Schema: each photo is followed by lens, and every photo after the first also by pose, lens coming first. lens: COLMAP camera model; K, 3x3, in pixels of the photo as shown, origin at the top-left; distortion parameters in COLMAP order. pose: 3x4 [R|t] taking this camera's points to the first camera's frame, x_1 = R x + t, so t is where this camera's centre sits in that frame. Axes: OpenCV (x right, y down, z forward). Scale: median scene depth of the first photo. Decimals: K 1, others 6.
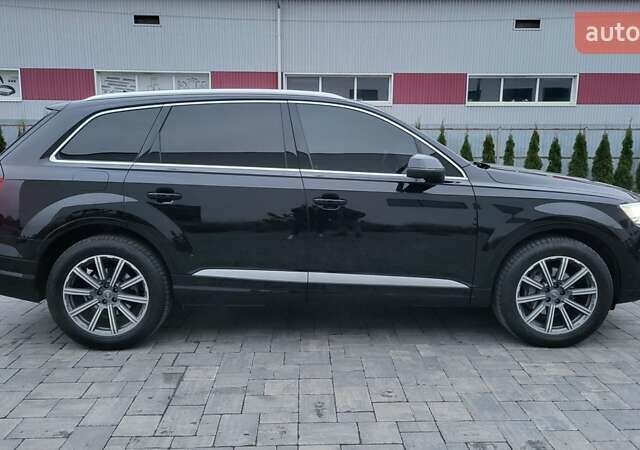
lens RADIAL K [[559.7, 0, 325.5], [0, 559.7, 225.9], [0, 0, 1]] dist [0.038341, -0.014376]
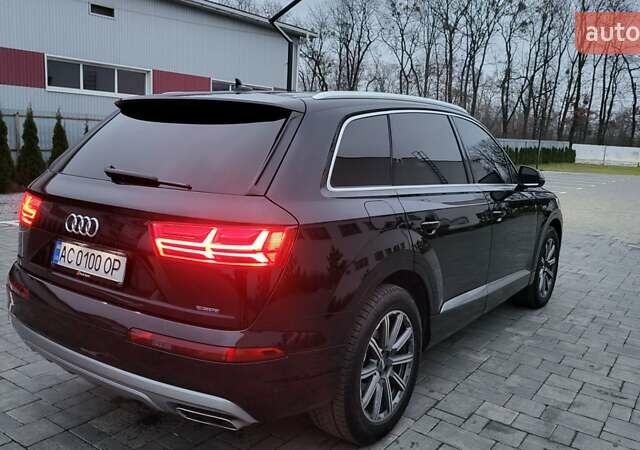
lens RADIAL K [[559.7, 0, 325.5], [0, 559.7, 225.9], [0, 0, 1]] dist [0.038341, -0.014376]
pose [[0.601756, -0.102669, 0.792053, -1.006633], [0.084679, 0.994315, 0.064552, -0.114650], [-0.794178, 0.028226, 0.607029, 0.607316]]
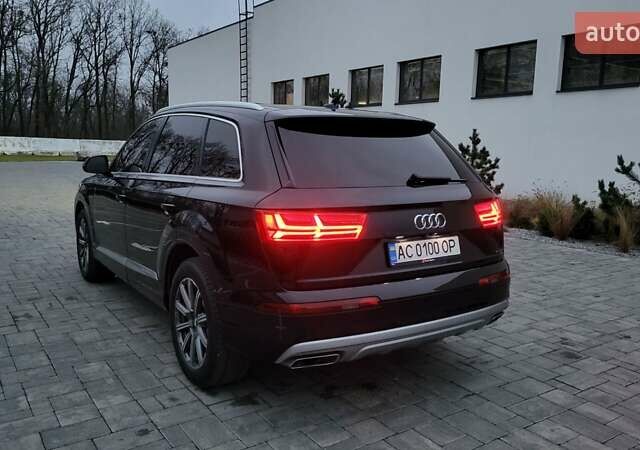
lens RADIAL K [[559.7, 0, 325.5], [0, 559.7, 225.9], [0, 0, 1]] dist [0.038341, -0.014376]
pose [[-0.536221, -0.134185, 0.833343, -1.258435], [0.116460, 0.966079, 0.230495, -0.294493], [-0.836005, 0.220648, -0.502405, 1.746978]]
